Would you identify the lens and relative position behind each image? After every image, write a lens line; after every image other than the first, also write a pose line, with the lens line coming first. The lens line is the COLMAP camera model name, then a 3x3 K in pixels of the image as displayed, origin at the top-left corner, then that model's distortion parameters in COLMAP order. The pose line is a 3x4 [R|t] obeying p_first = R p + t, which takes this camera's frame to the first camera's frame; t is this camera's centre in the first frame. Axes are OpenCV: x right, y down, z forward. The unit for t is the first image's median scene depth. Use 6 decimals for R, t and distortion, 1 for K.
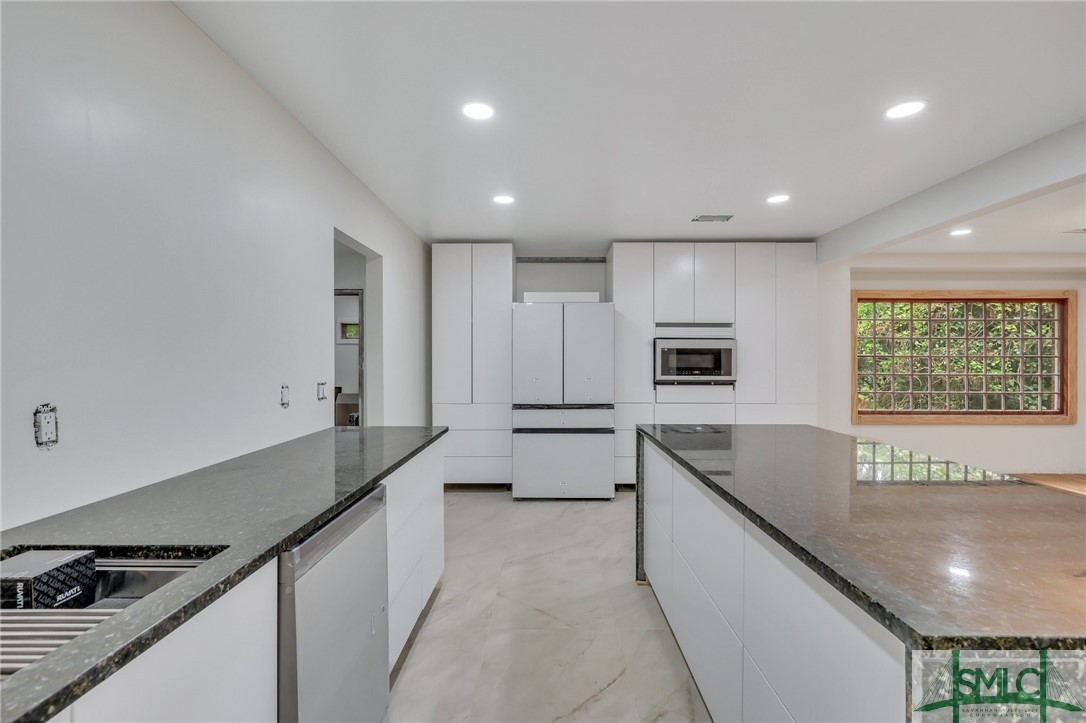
lens RADIAL K [[485.2, 0, 548.8], [0, 485.2, 361.1], [0, 0, 1]] dist [-0.000995, -0.000294]
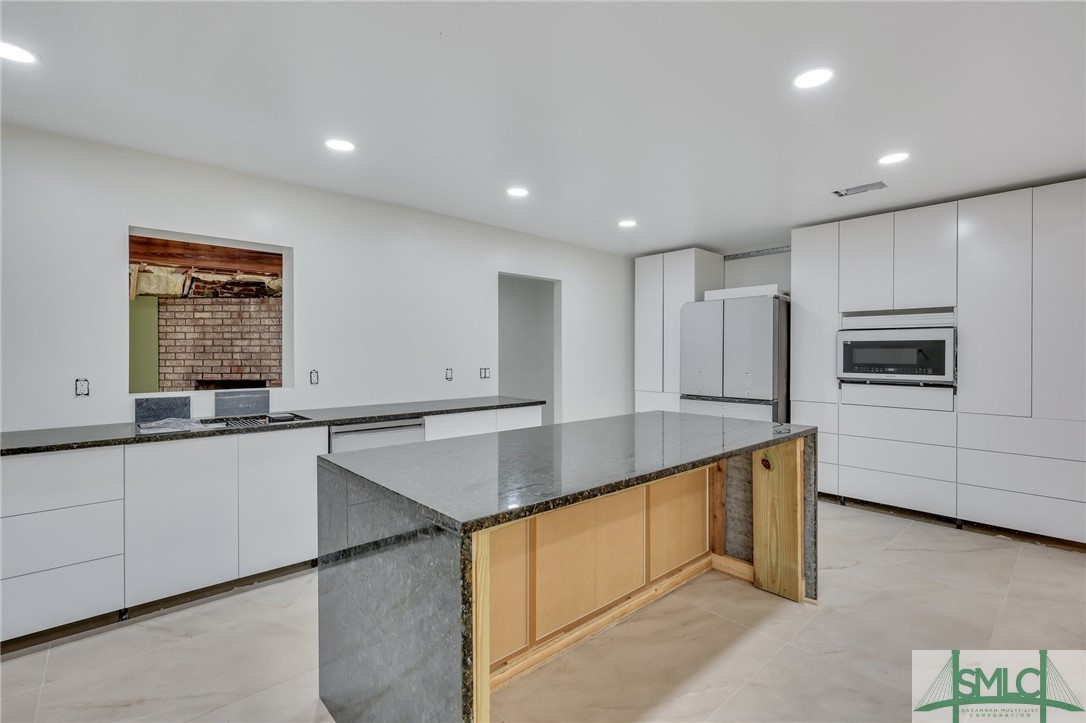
lens RADIAL K [[496.0, 0, 543.1], [0, 496.0, 351.7], [0, 0, 1]] dist [-0.000780, -0.000235]
pose [[0.673402, -0.002080, -0.739274, 0.505913], [-0.001298, 0.999991, -0.003996, -0.003307], [0.739275, 0.003651, 0.673393, -0.003145]]
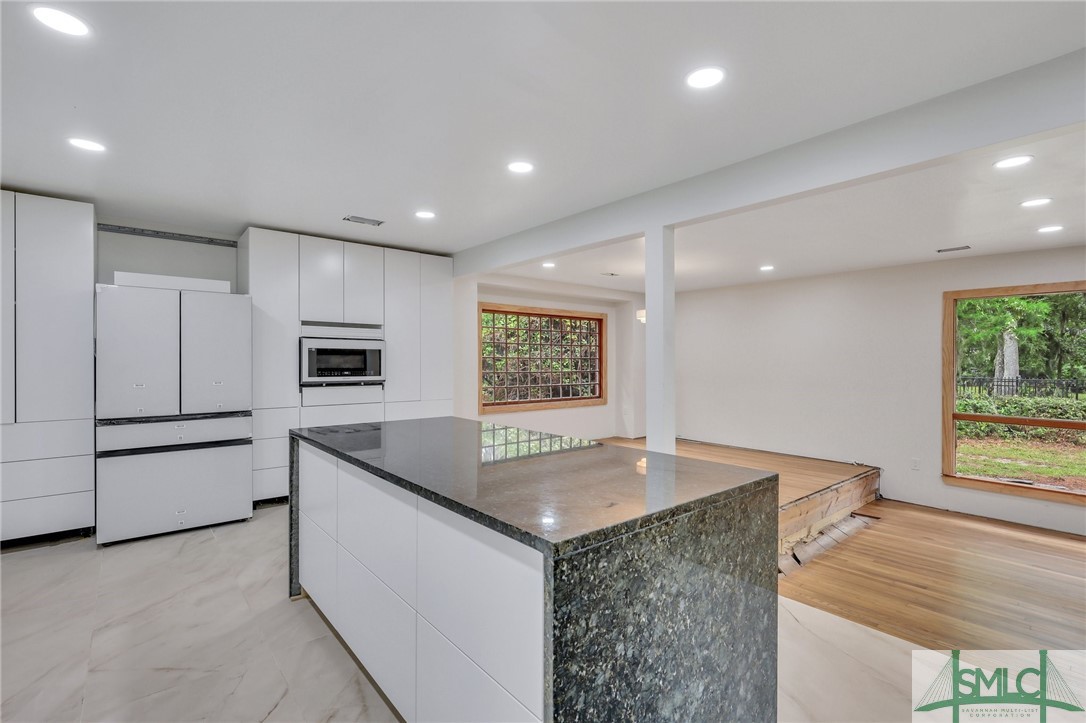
lens RADIAL K [[489.1, 0, 544.1], [0, 489.1, 359.7], [0, 0, 1]] dist [-0.002118, -0.000913]
pose [[0.762425, 0.001641, 0.647074, -0.031247], [0.001733, 0.999988, -0.004578, 0.001177], [-0.647074, 0.004612, 0.762413, -0.017995]]
